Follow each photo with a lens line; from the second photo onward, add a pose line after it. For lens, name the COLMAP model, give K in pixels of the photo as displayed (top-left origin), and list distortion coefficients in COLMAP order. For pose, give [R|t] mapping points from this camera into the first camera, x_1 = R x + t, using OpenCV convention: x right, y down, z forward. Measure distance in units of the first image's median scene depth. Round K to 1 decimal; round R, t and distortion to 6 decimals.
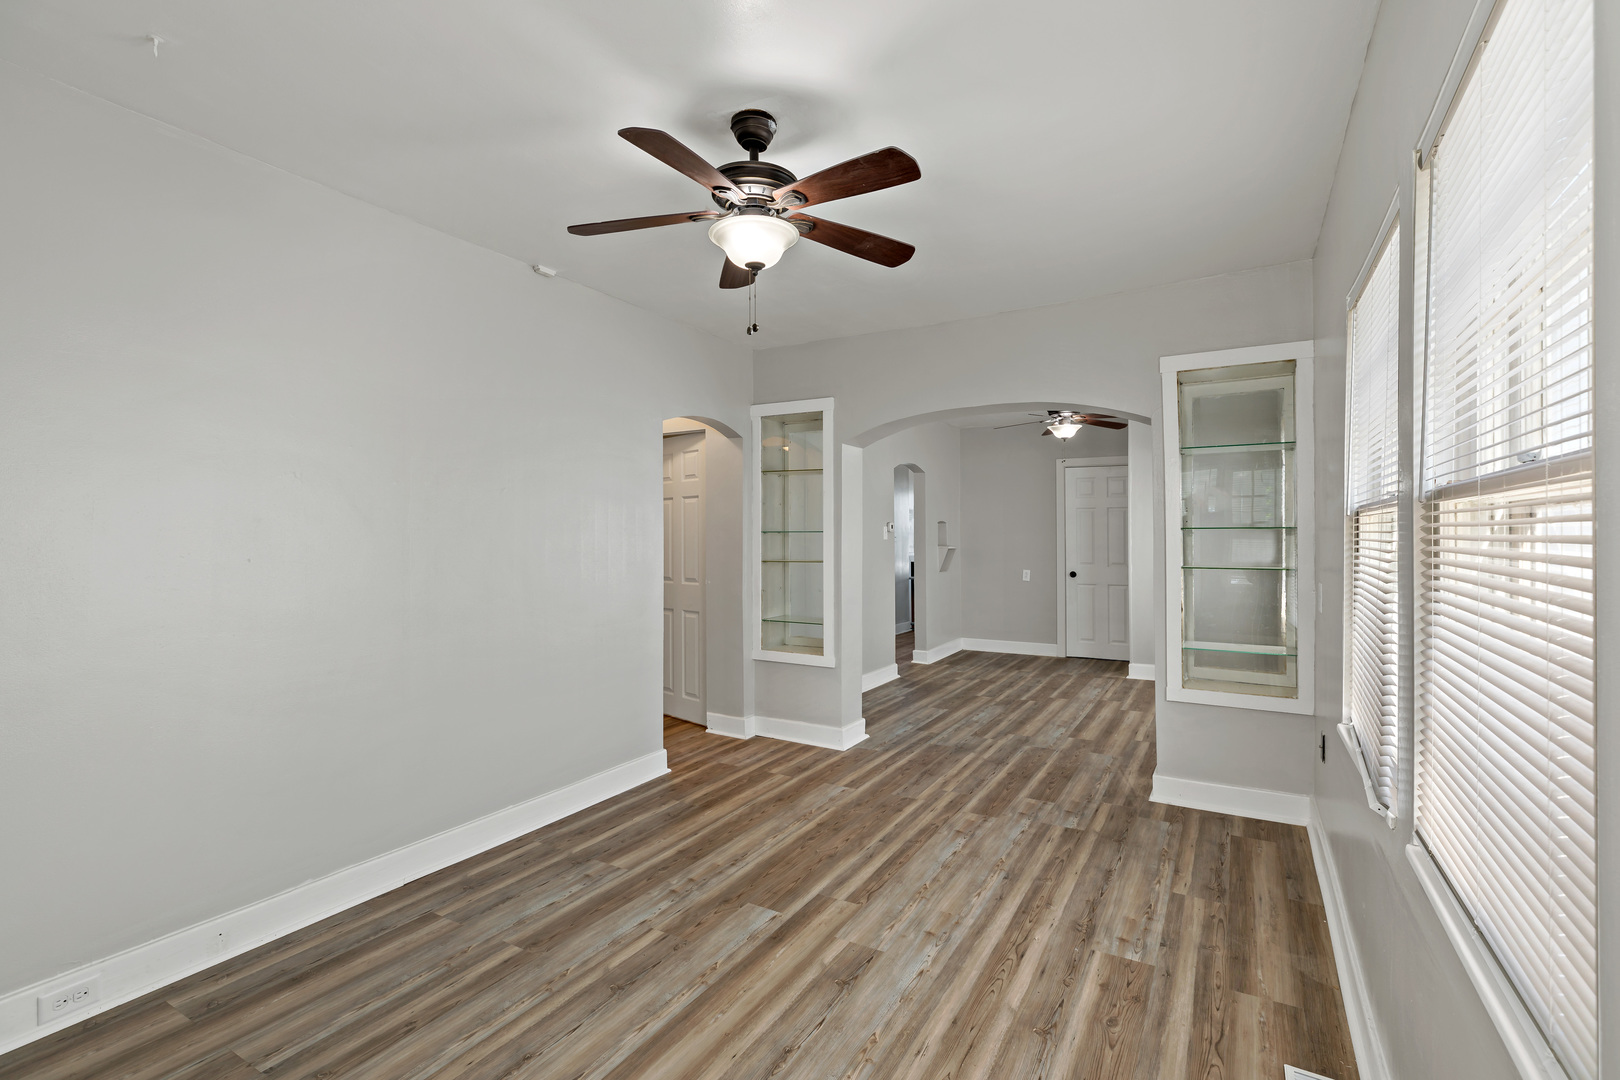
lens RADIAL K [[728.2, 0, 836.6], [0, 728.2, 534.6], [0, 0, 1]] dist [0.005304, 0.000294]
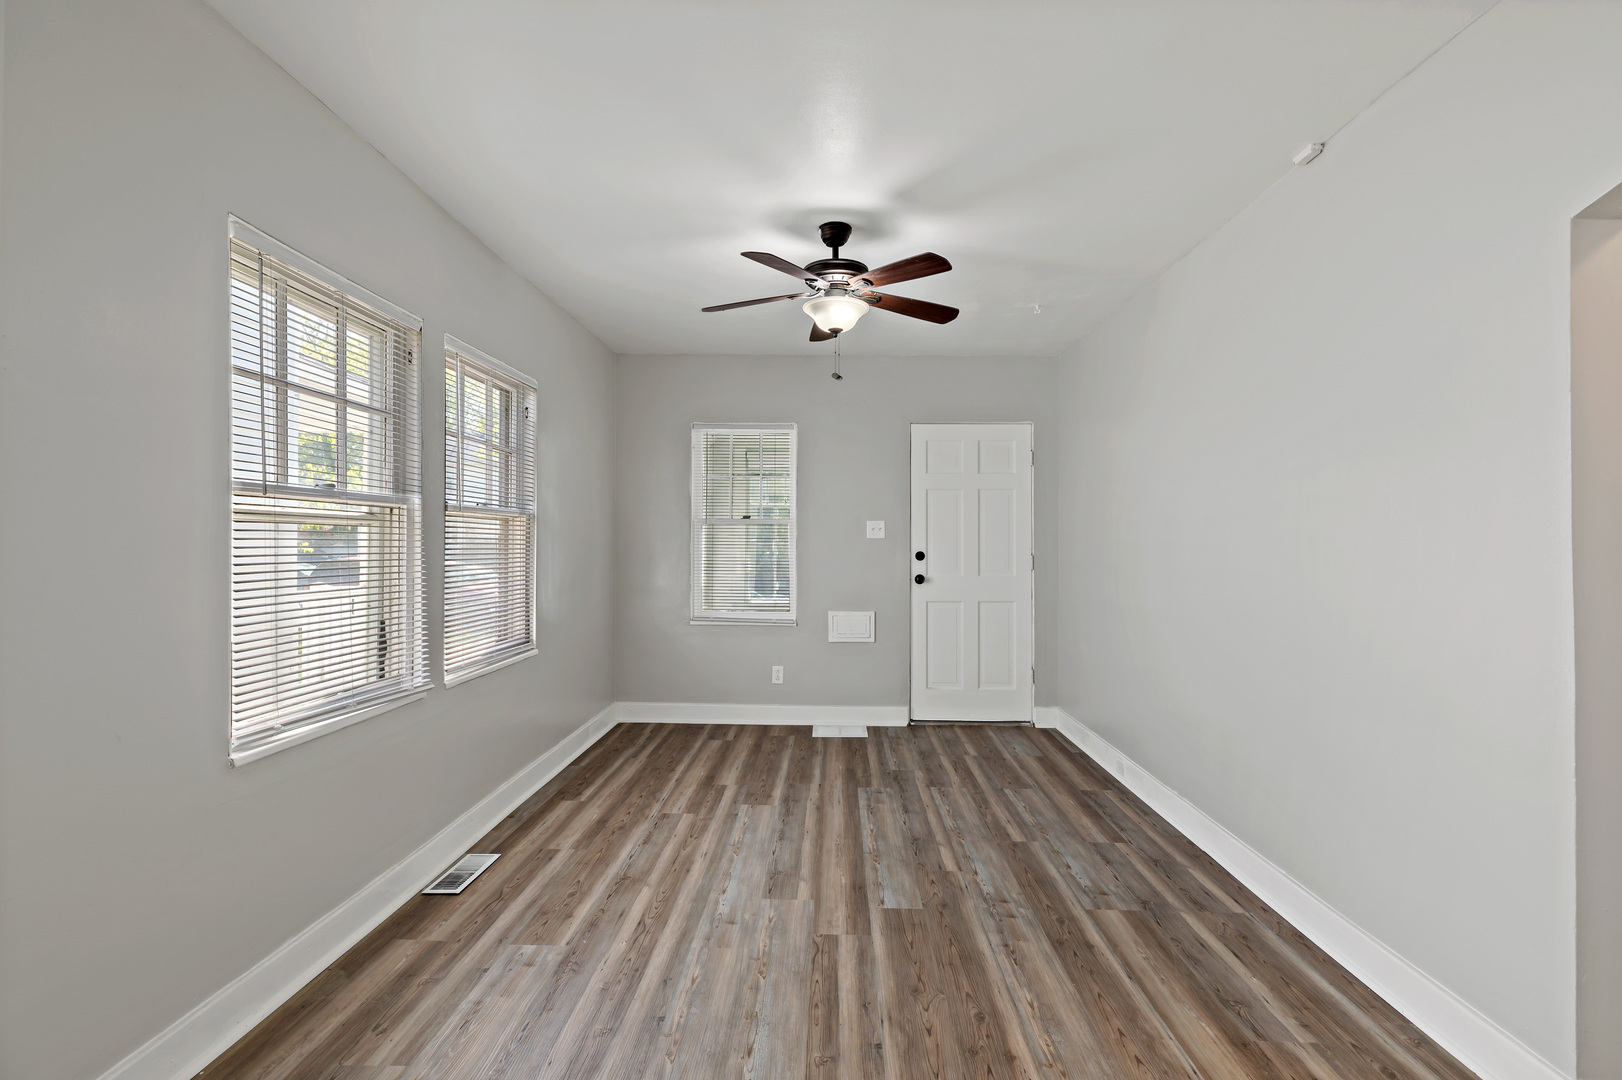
lens RADIAL K [[735.5, 0, 810.1], [0, 735.5, 566.3], [0, 0, 1]] dist [0.004162, 0.000343]
pose [[-0.892162, 0.009592, -0.451614, 0.403718], [-0.004388, 0.999543, 0.029897, 0.023479], [0.451695, 0.028655, -0.891712, 1.619409]]
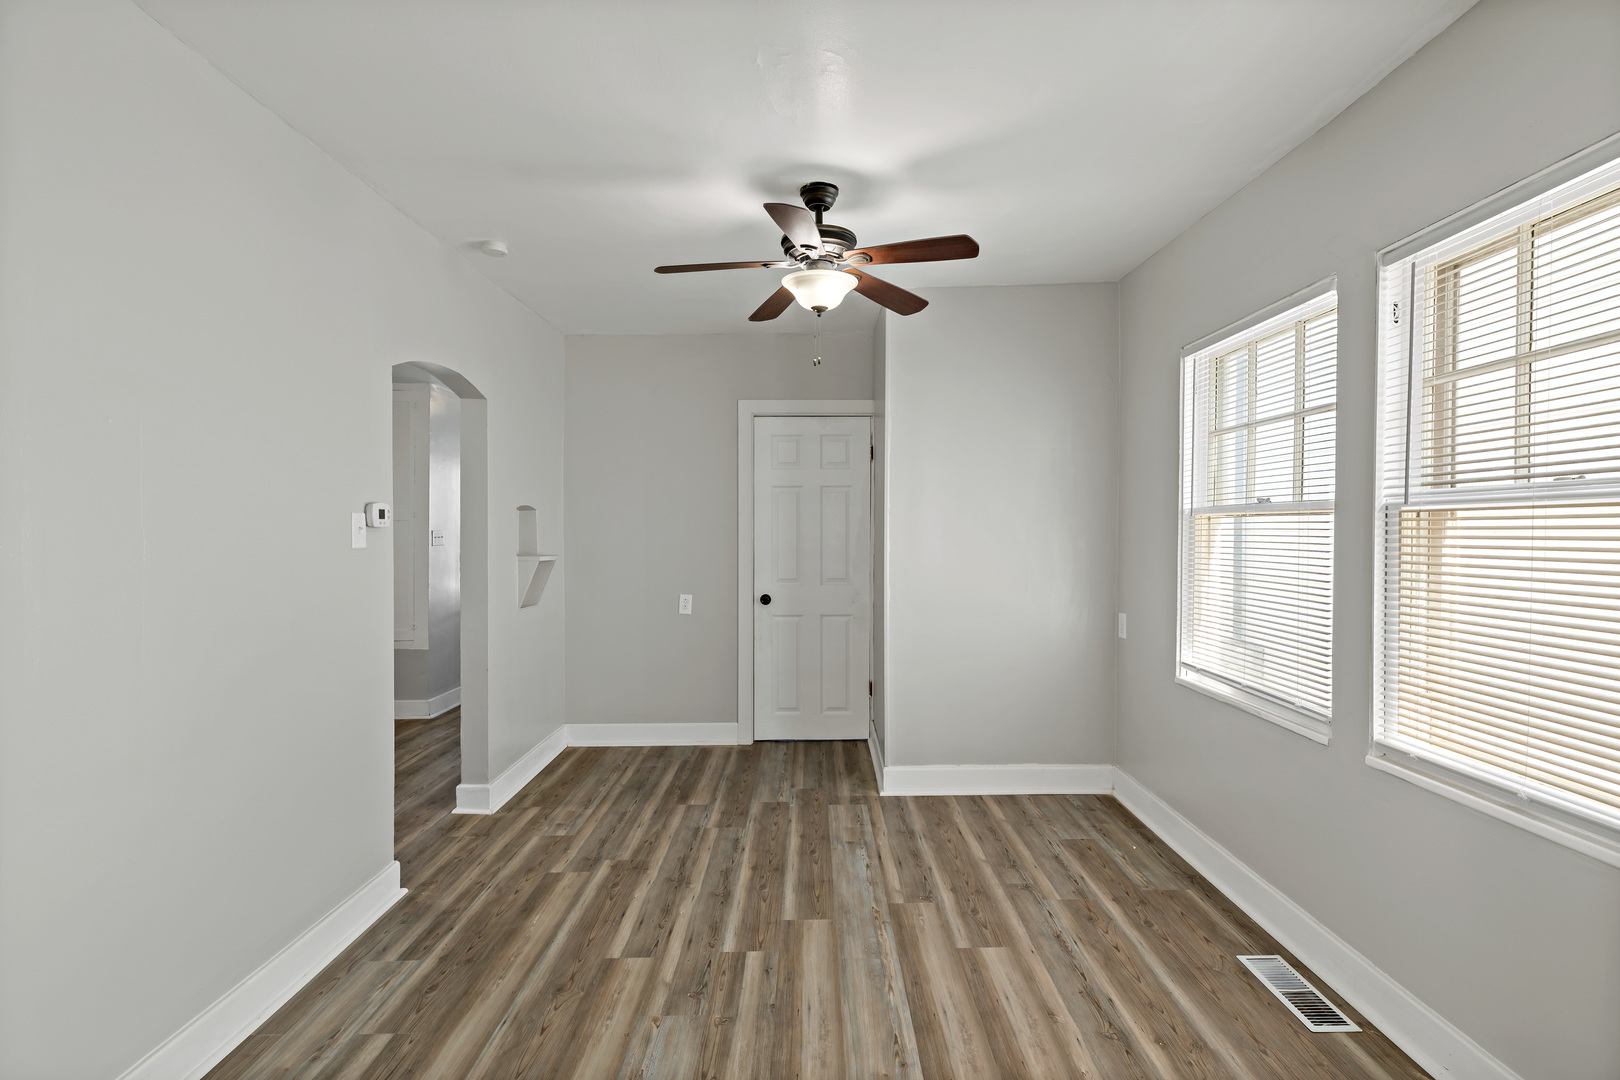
lens RADIAL K [[716.0, 0, 810.0], [0, 716.0, 540.0], [0, 0, 1]] dist [0.010258, 0.000062]
pose [[0.877401, -0.007668, 0.479696, 0.220037], [-0.000033, 0.999871, 0.016043, -0.006667], [-0.479757, -0.014092, 0.877288, 1.303679]]
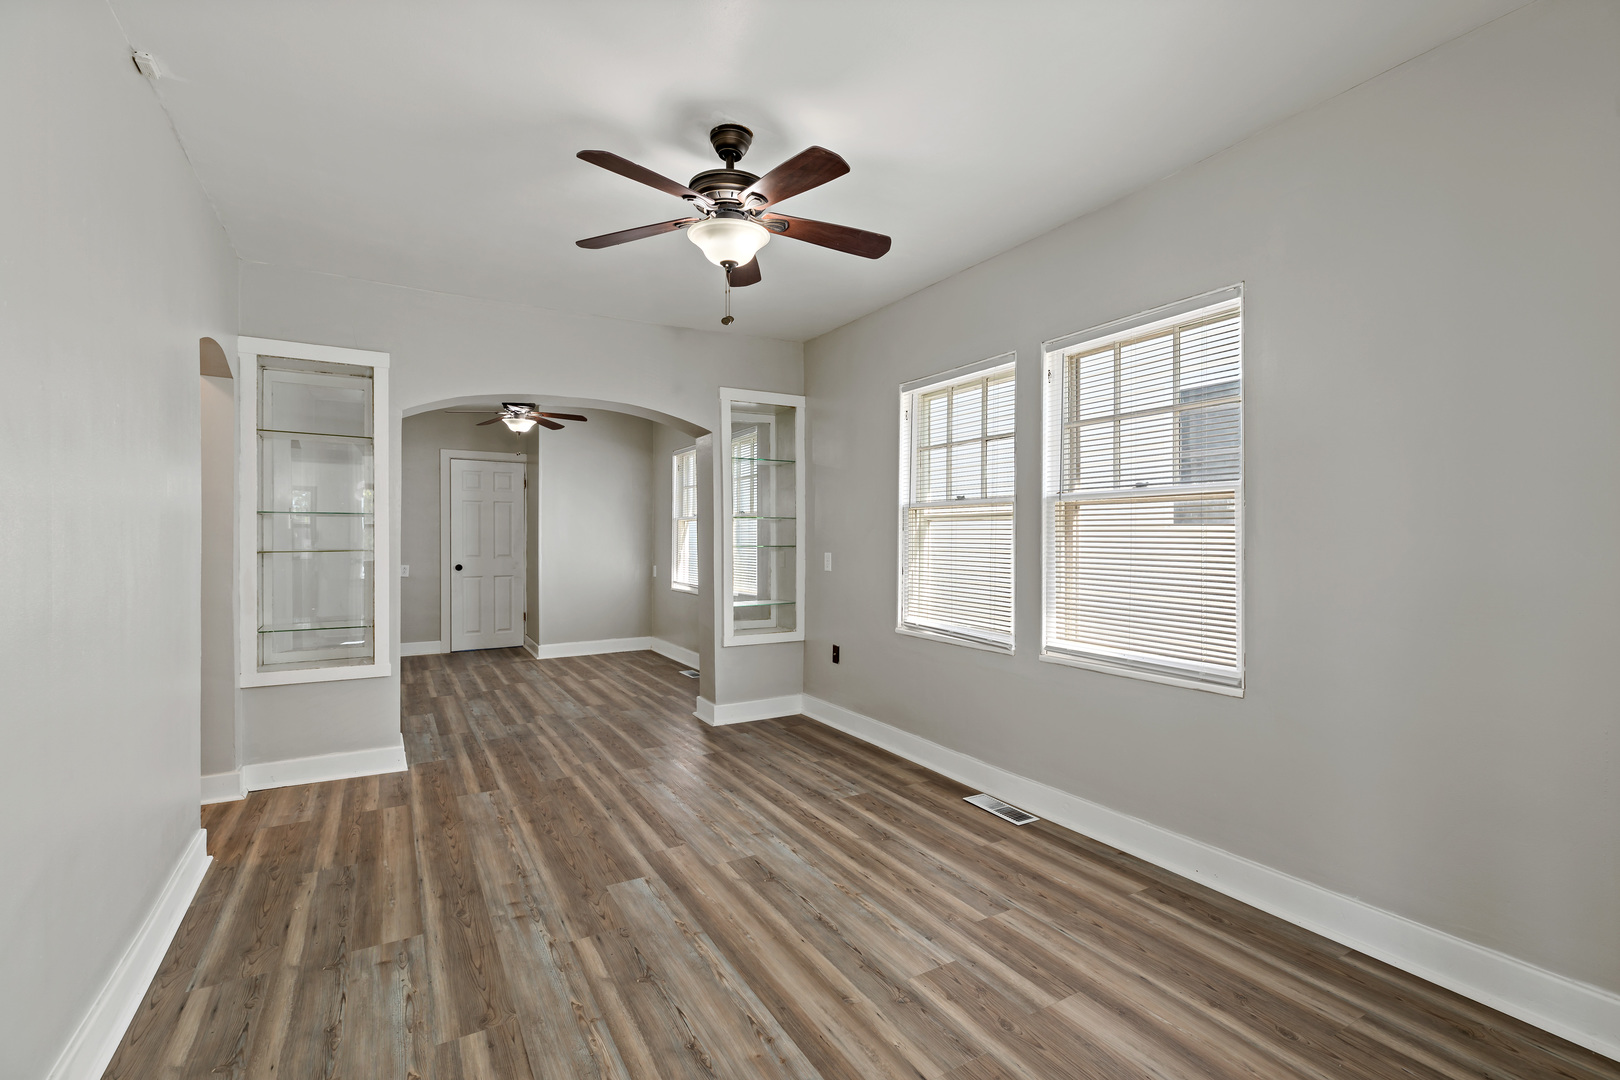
lens RADIAL K [[716.0, 0, 810.0], [0, 716.0, 540.0], [0, 0, 1]] dist [0.010258, 0.000062]
pose [[0.511383, -0.002760, 0.859348, -0.731540], [-0.001200, 0.999992, 0.003926, 0.034172], [-0.859352, -0.003039, 0.511376, 0.249653]]
